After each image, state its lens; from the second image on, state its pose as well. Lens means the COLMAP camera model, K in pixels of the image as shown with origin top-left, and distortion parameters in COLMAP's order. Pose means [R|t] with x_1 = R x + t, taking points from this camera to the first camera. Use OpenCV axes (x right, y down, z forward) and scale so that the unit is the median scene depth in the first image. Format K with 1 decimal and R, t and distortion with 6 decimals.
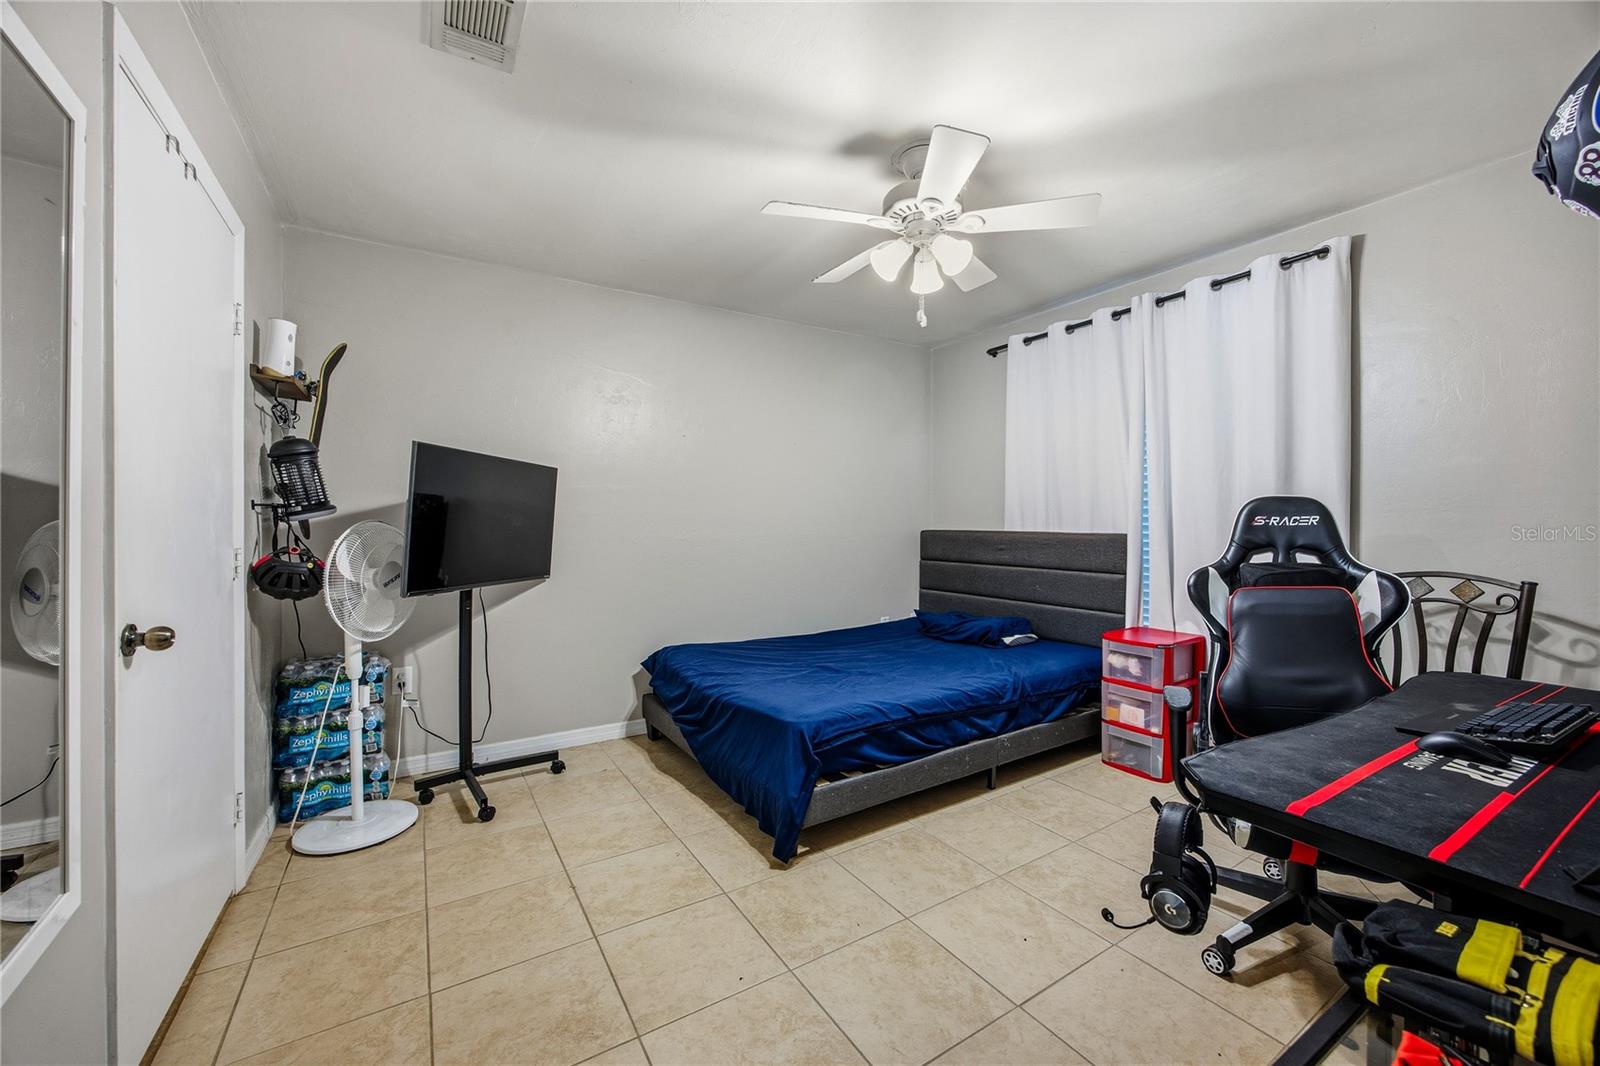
lens RADIAL K [[635.0, 0, 804.2], [0, 635.0, 528.9], [0, 0, 1]] dist [-0.034386, 0.011827]
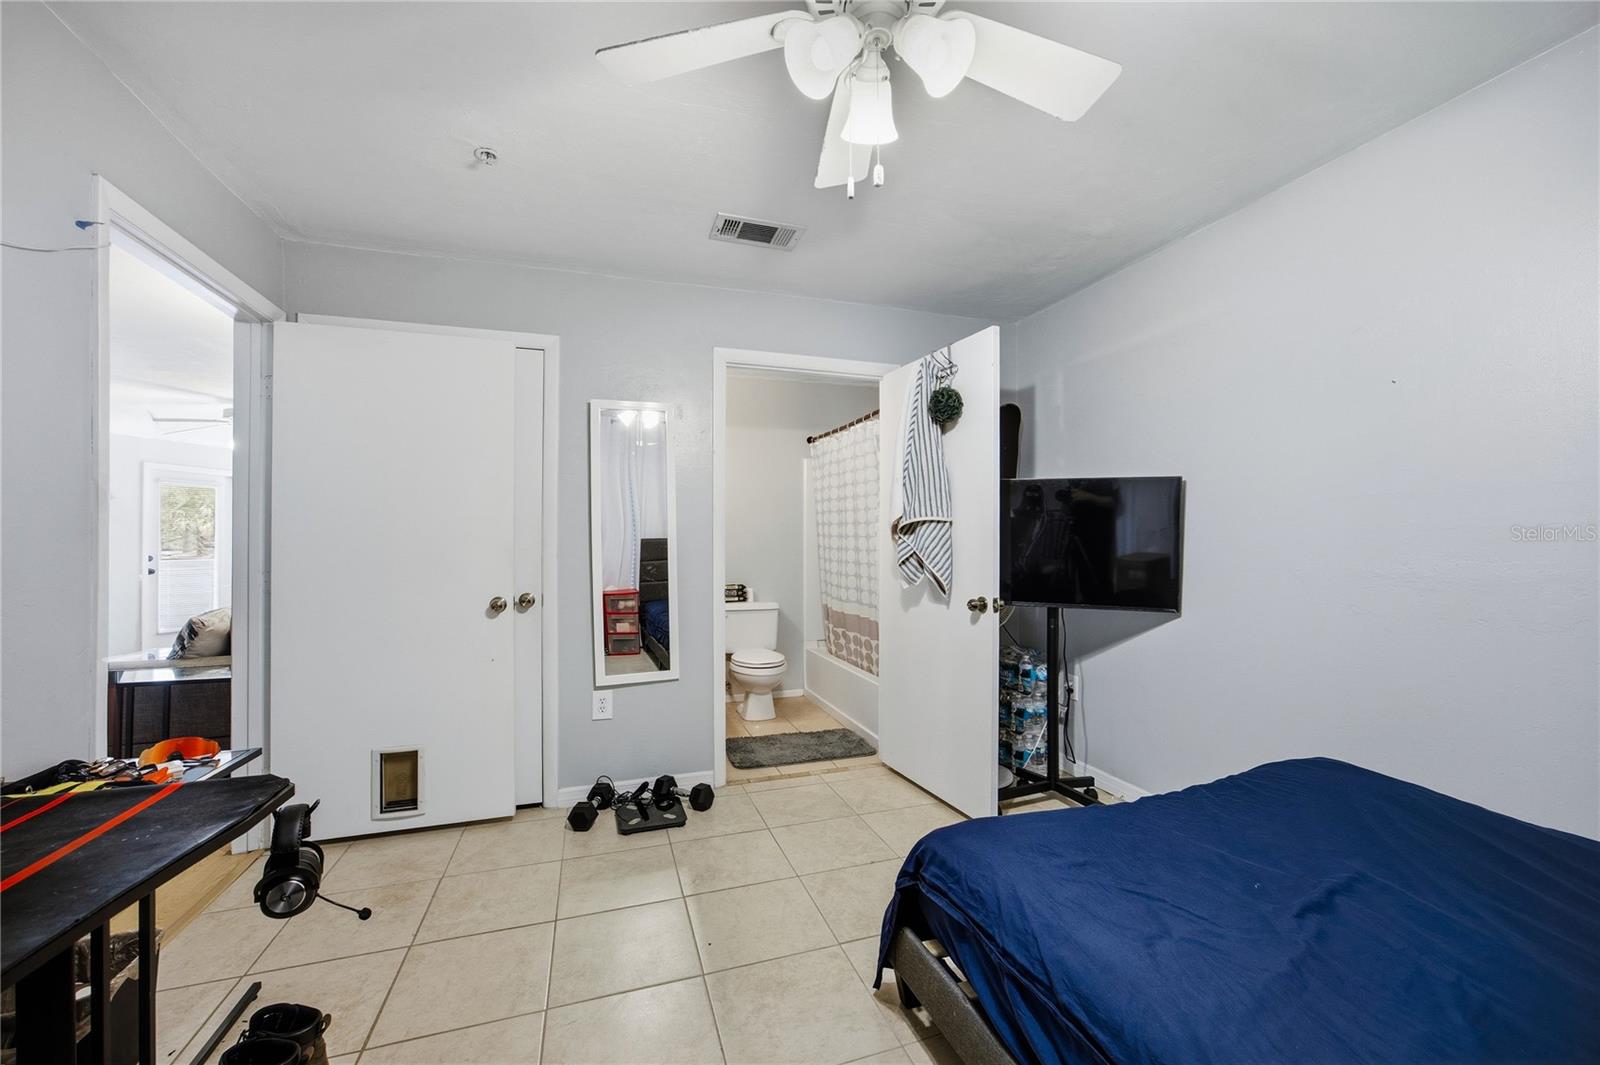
lens RADIAL K [[635.0, 0, 804.2], [0, 635.0, 528.4], [0, 0, 1]] dist [-0.034386, 0.011827]
pose [[-0.236623, -0.013946, -0.971501, 0.546880], [-0.013861, 0.999844, -0.010976, -0.016786], [0.971503, 0.010869, -0.236779, 0.797581]]
